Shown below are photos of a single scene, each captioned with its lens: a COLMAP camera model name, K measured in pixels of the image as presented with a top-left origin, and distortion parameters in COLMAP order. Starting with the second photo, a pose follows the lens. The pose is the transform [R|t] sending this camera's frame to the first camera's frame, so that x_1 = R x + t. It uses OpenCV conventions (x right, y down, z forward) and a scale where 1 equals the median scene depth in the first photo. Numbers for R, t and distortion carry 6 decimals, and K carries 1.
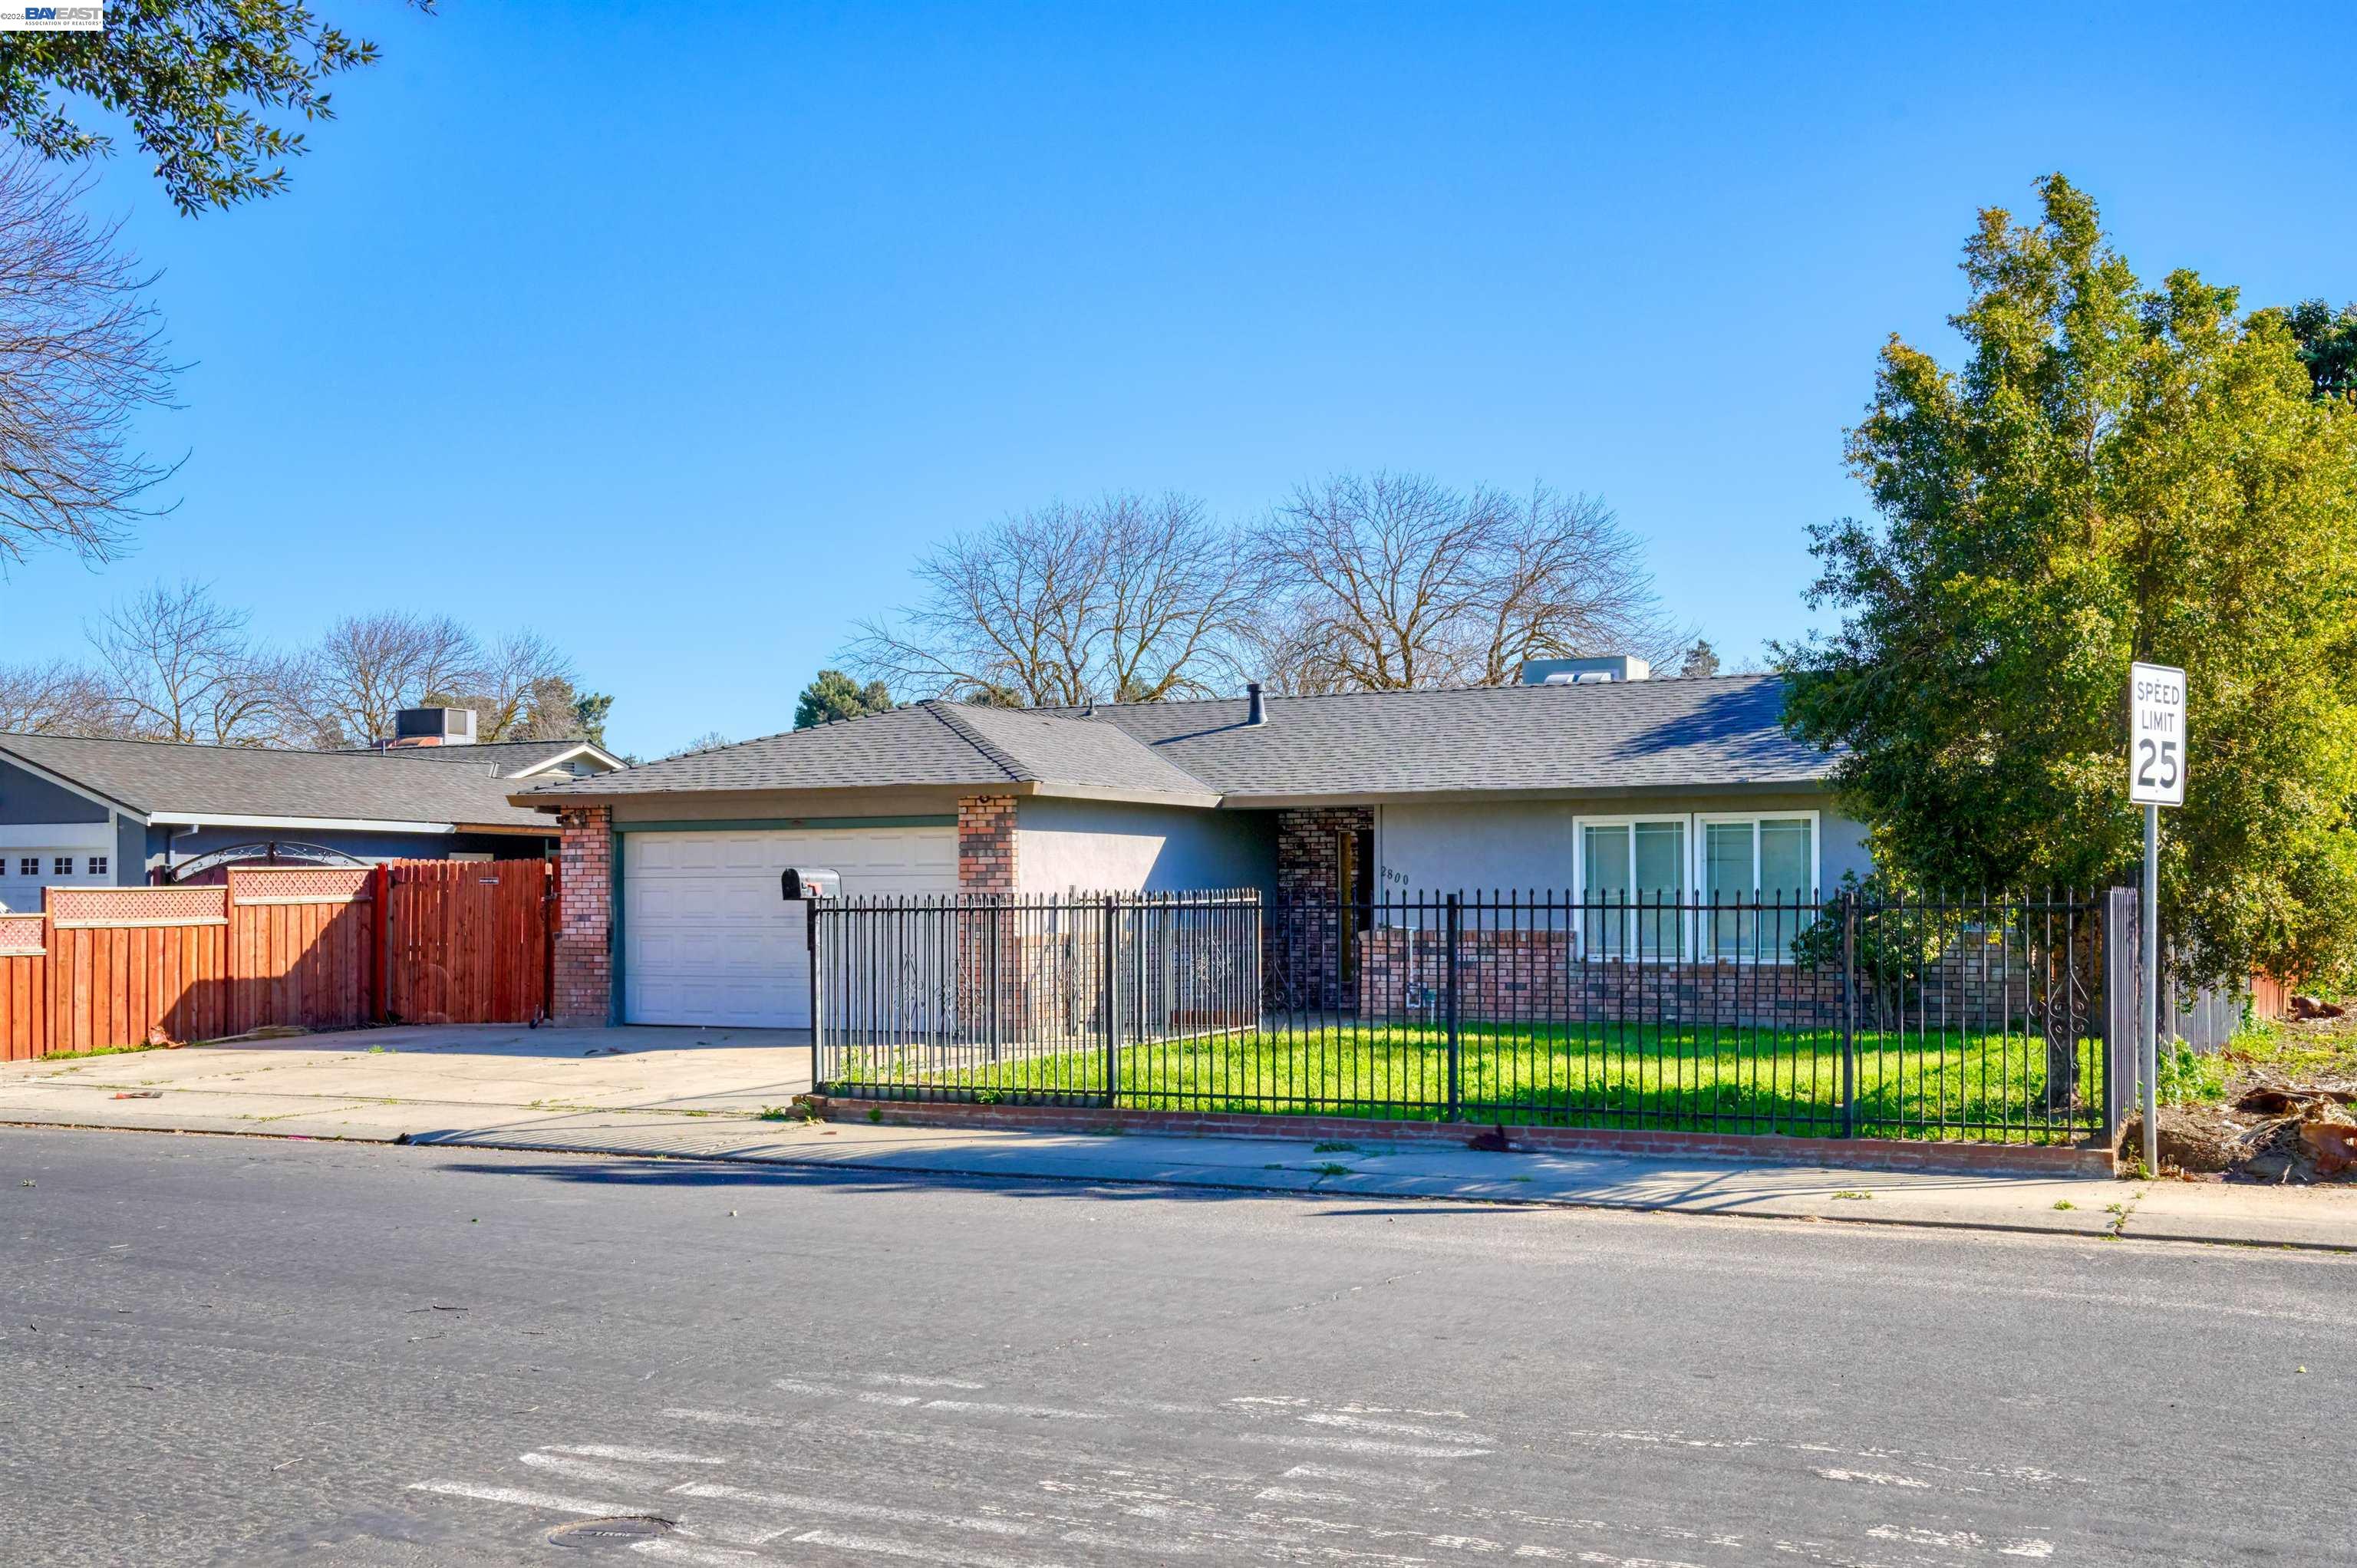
lens RADIAL K [[2222.0, 0, 1178.5], [0, 2222.0, 784.0], [0, 0, 1]] dist [-0.002675, 0.004615]
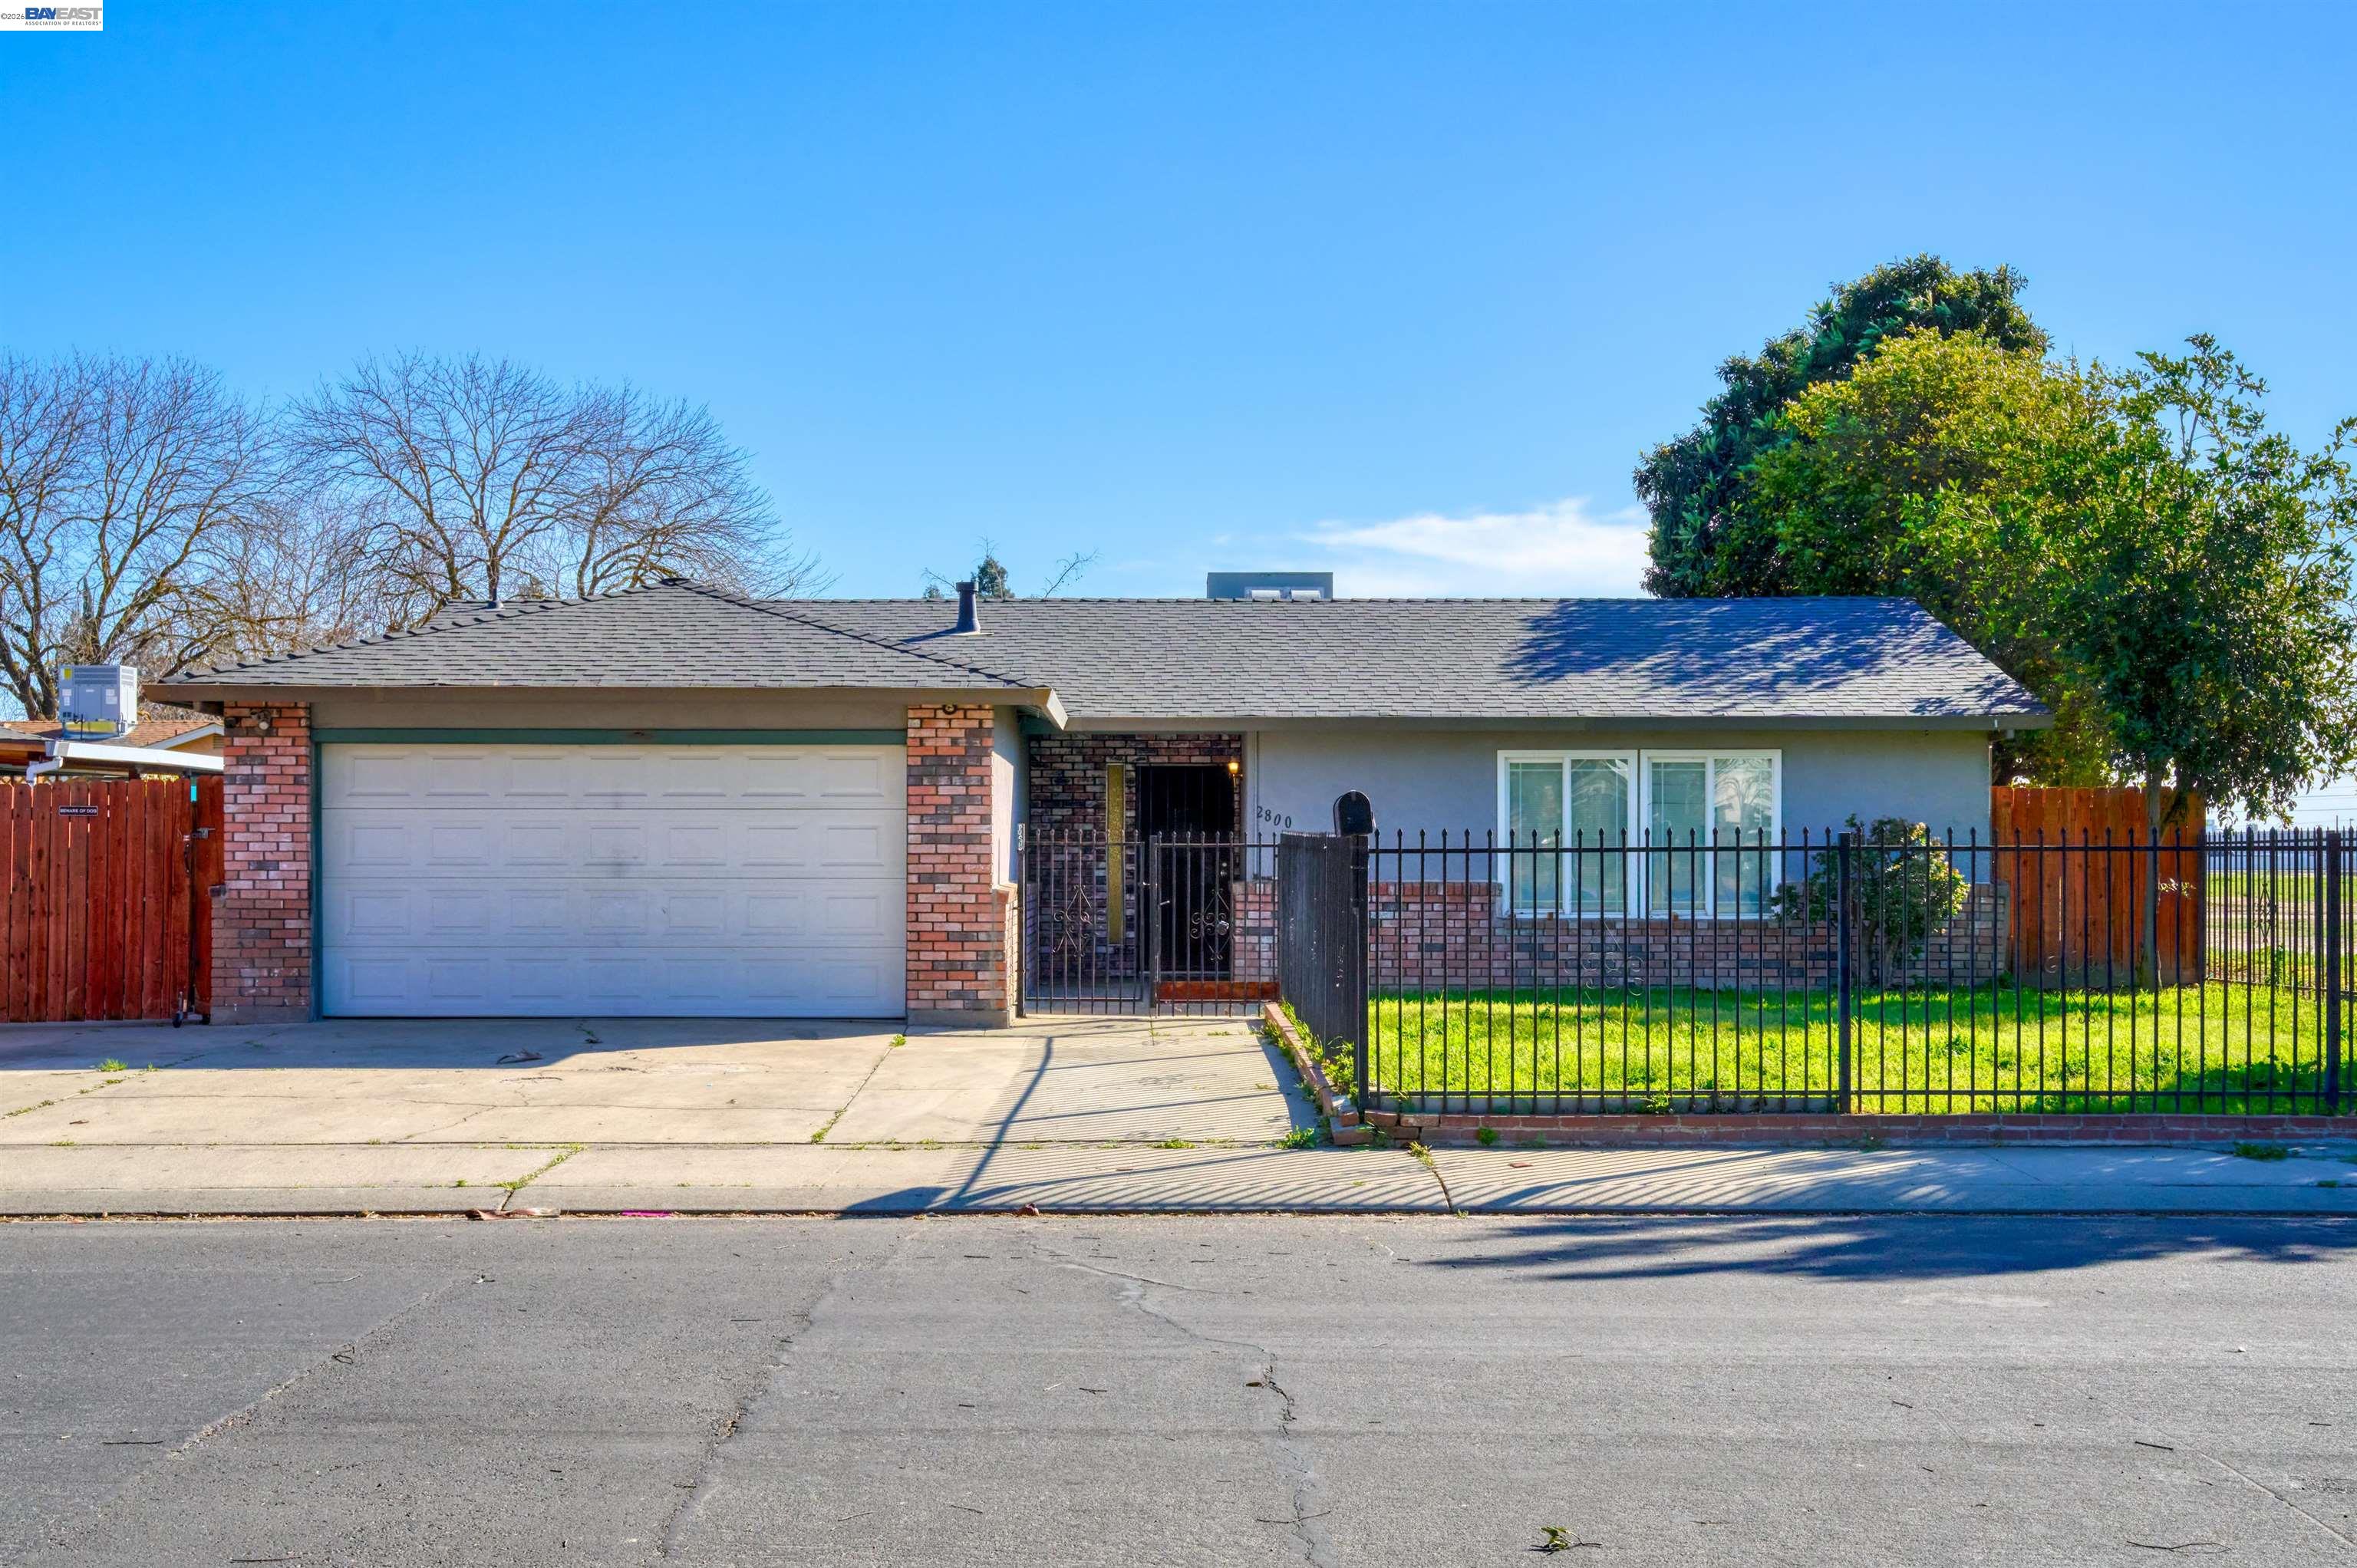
lens RADIAL K [[2409.0, 0, 1178.5], [0, 2409.0, 784.0], [0, 0, 1]] dist [0.006958, 0.023377]
pose [[0.906562, 0.016270, 0.421758, -0.339955], [-0.026118, 0.999504, 0.017583, 0.014702], [-0.421263, -0.026956, 0.906538, 0.205702]]
